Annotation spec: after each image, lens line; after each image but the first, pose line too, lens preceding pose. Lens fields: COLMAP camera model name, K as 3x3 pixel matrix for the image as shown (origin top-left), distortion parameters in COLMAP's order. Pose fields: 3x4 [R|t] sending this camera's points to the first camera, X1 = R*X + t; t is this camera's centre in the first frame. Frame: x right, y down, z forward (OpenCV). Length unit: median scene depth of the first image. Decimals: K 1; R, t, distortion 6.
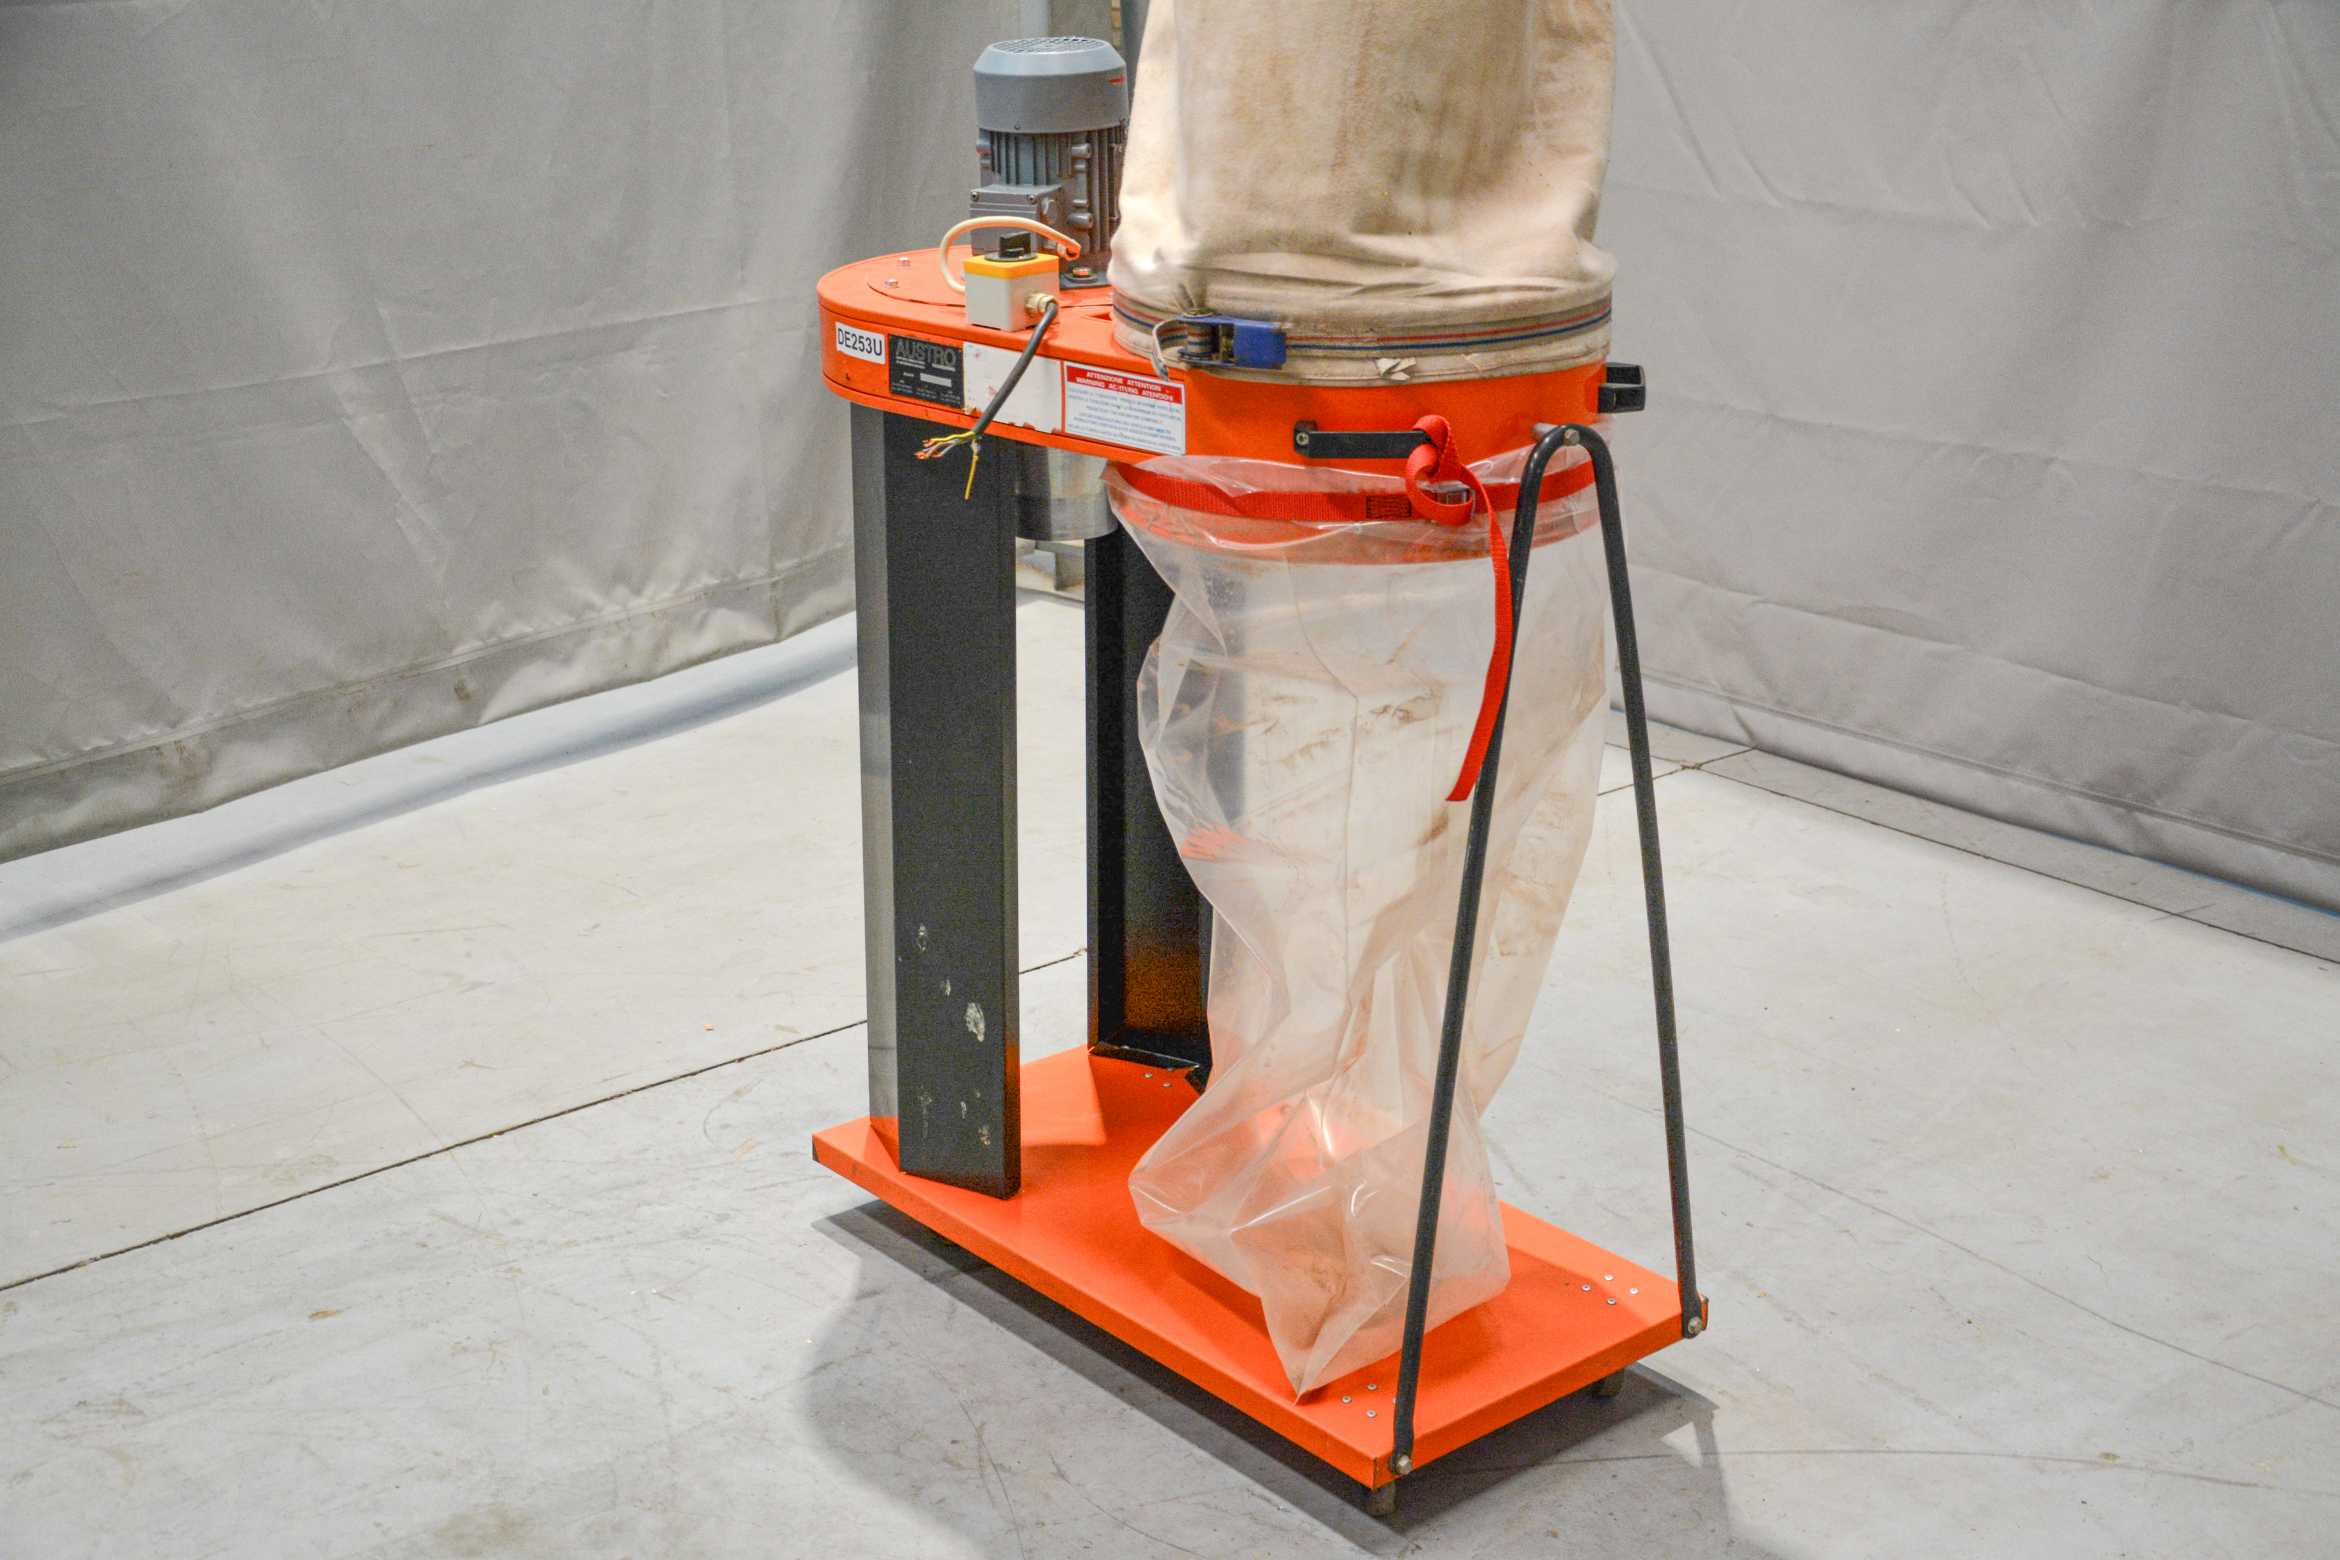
lens RADIAL K [[3034.5, 0, 1213.3], [0, 3034.5, 713.4], [0, 0, 1]] dist [0.098145, 0.000000]
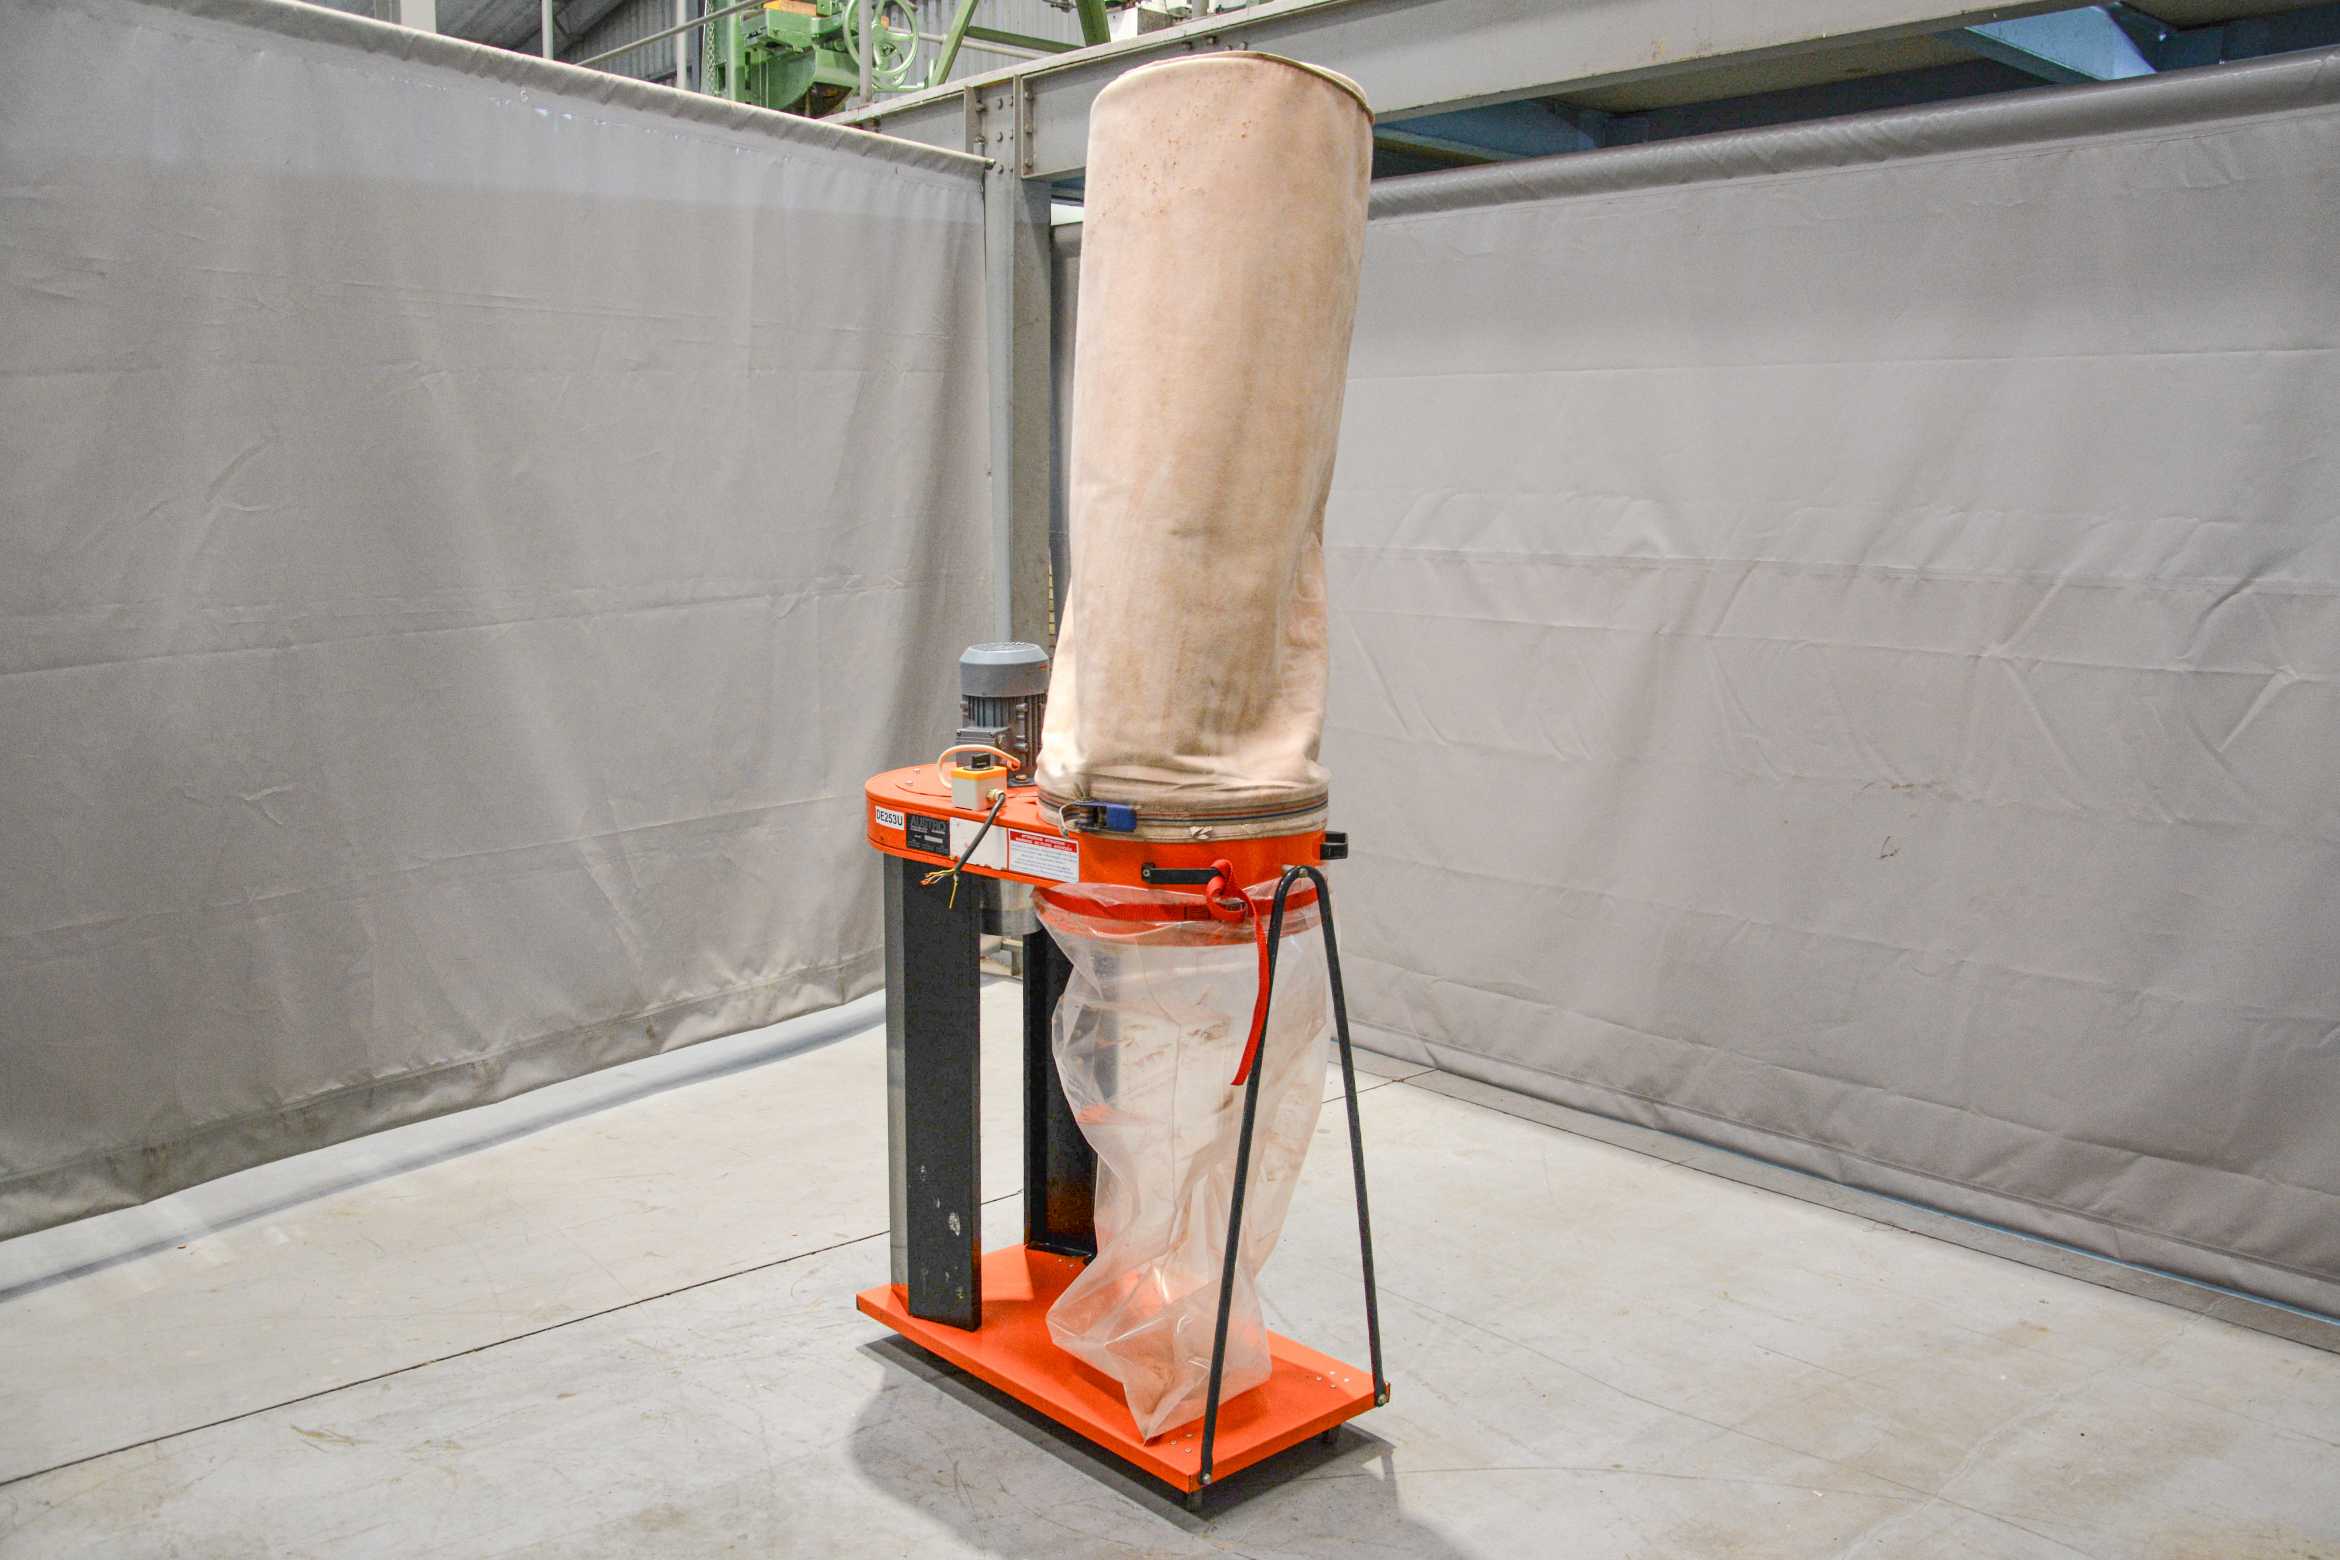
lens RADIAL K [[1927.0, 0, 1211.8], [0, 1927.0, 884.7], [0, 0, 1]] dist [-0.115826, 0.099757]
pose [[0.998982, 0.003251, 0.045000, 0.015274], [0.000930, 0.995705, -0.092575, 0.014725], [-0.045108, 0.092522, 0.994688, -0.070799]]
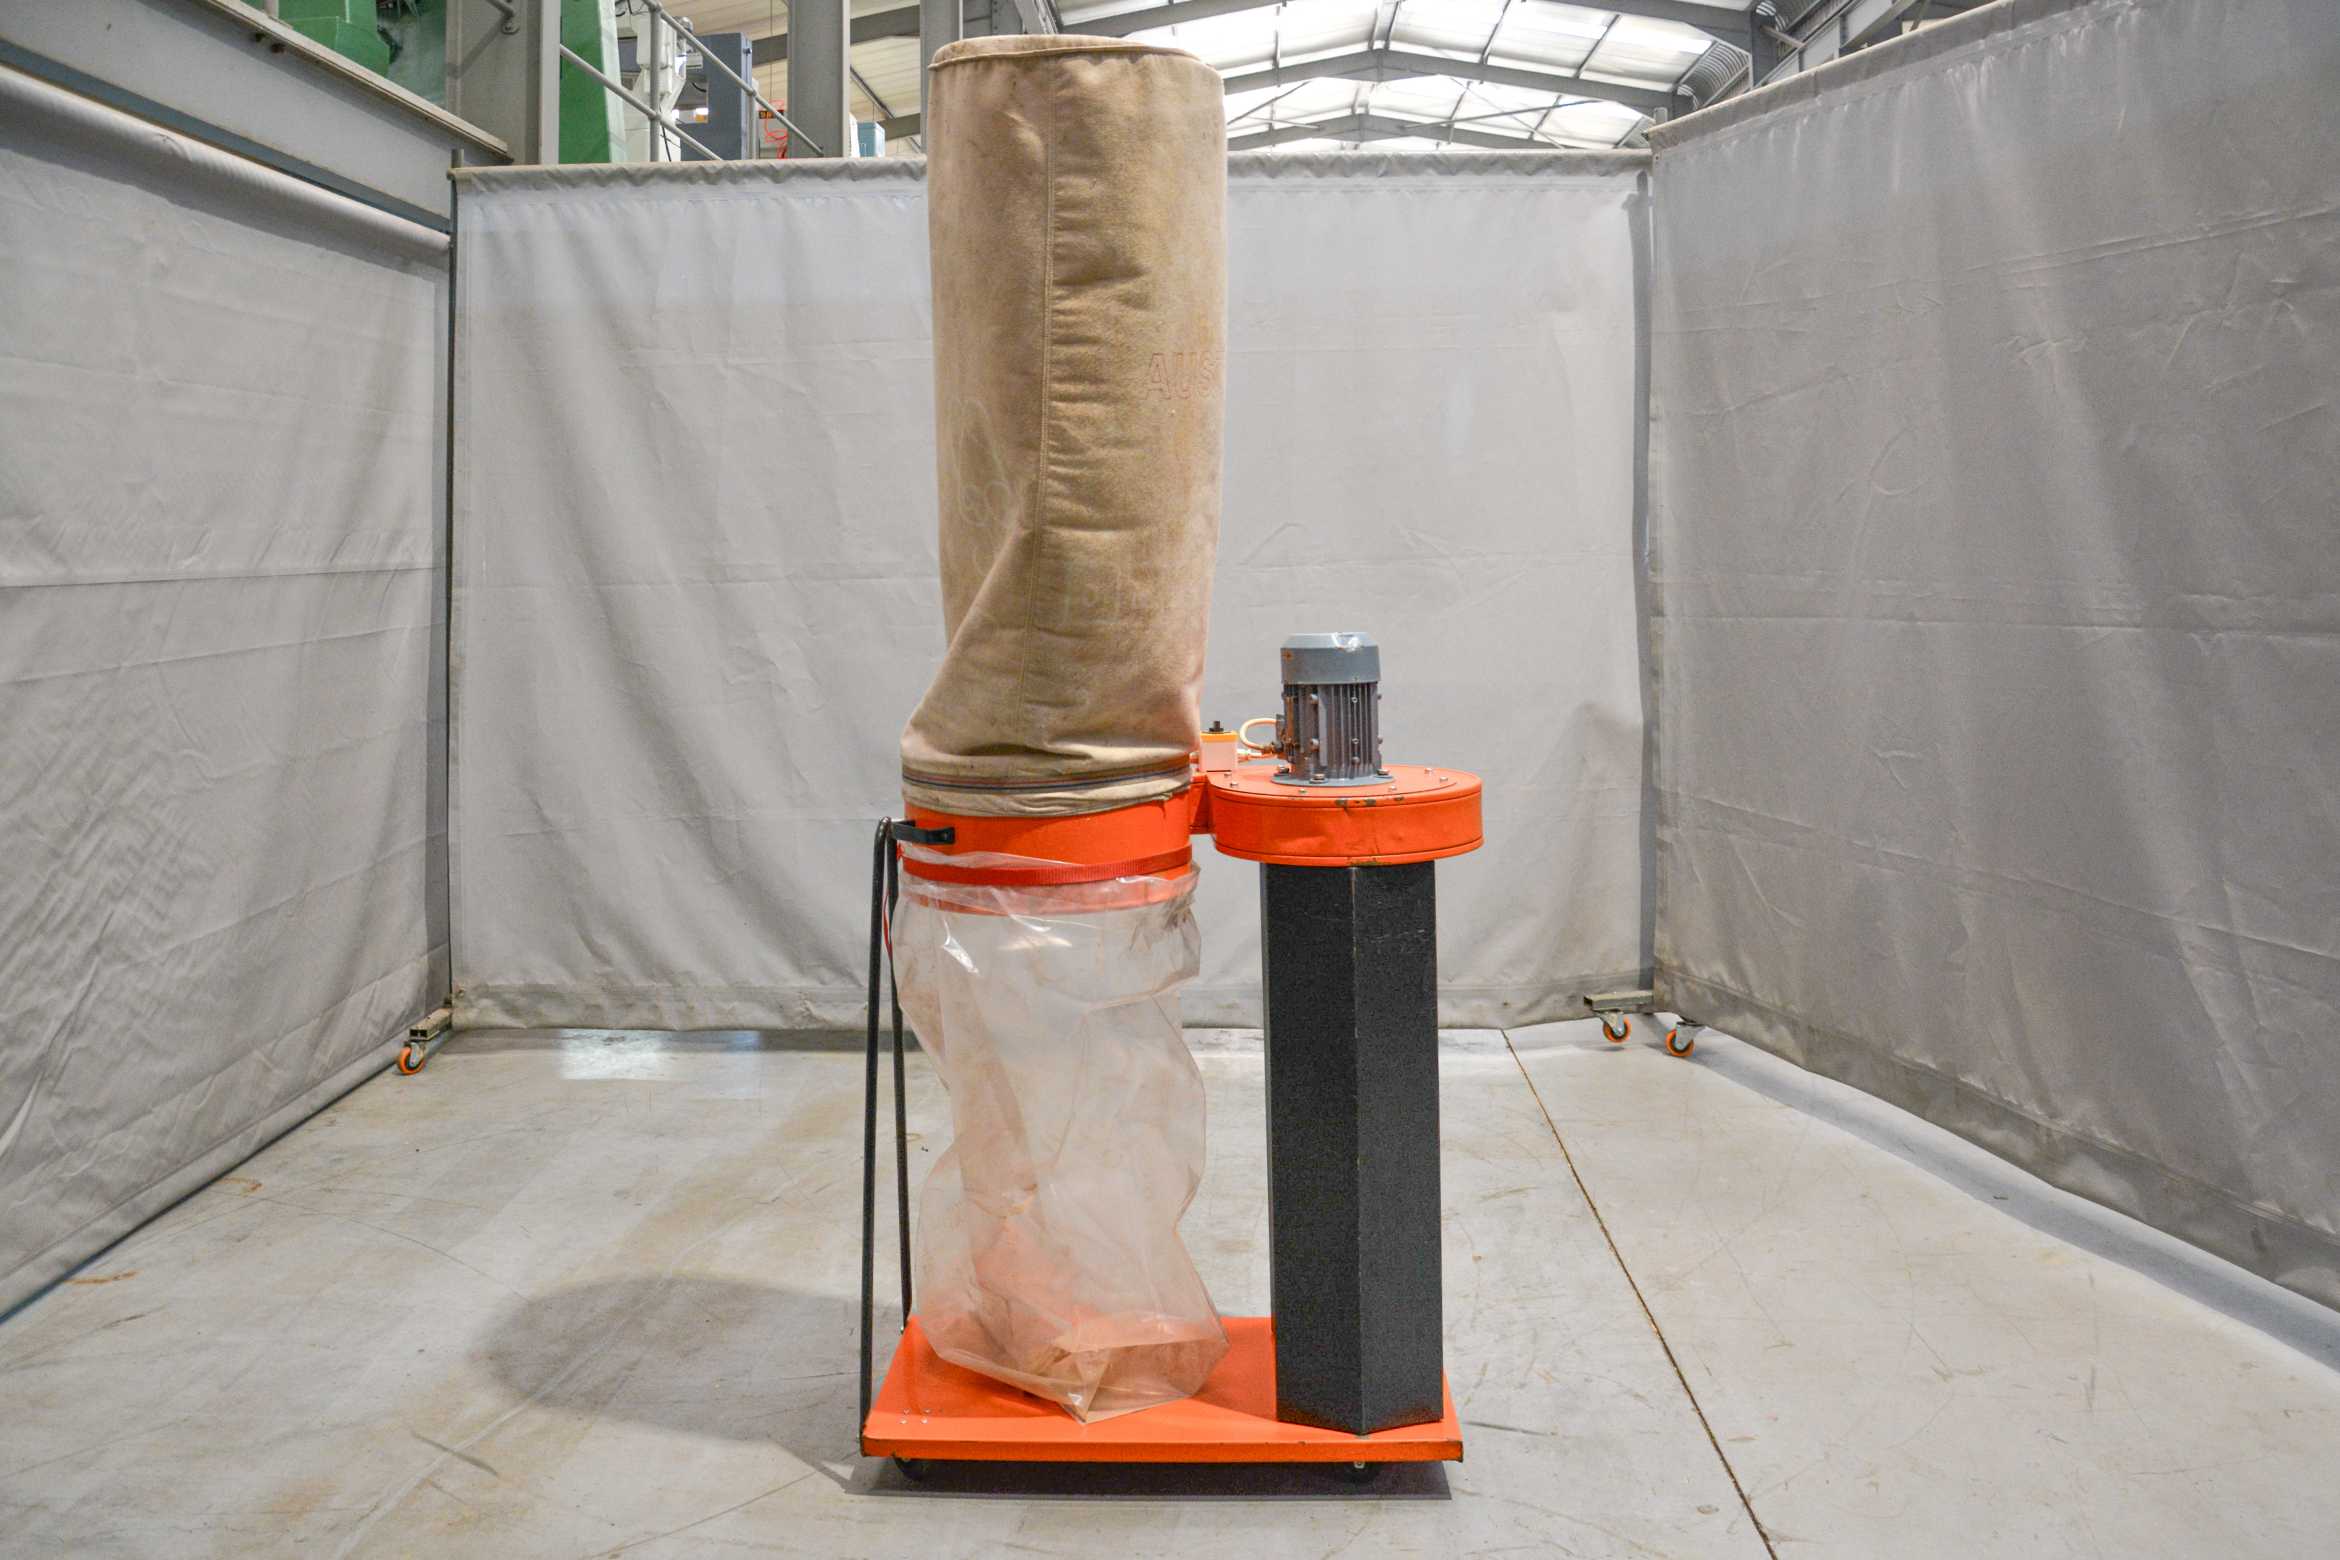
lens RADIAL K [[1927.0, 0, 1116.3], [0, 1927.0, 425.0], [0, 0, 1]] dist [-0.115826, 0.099757]
pose [[-0.696138, -0.011751, -0.717812, 0.768382], [-0.180608, 0.970575, 0.159265, -0.482017], [0.694819, 0.240513, -0.677776, 1.631821]]
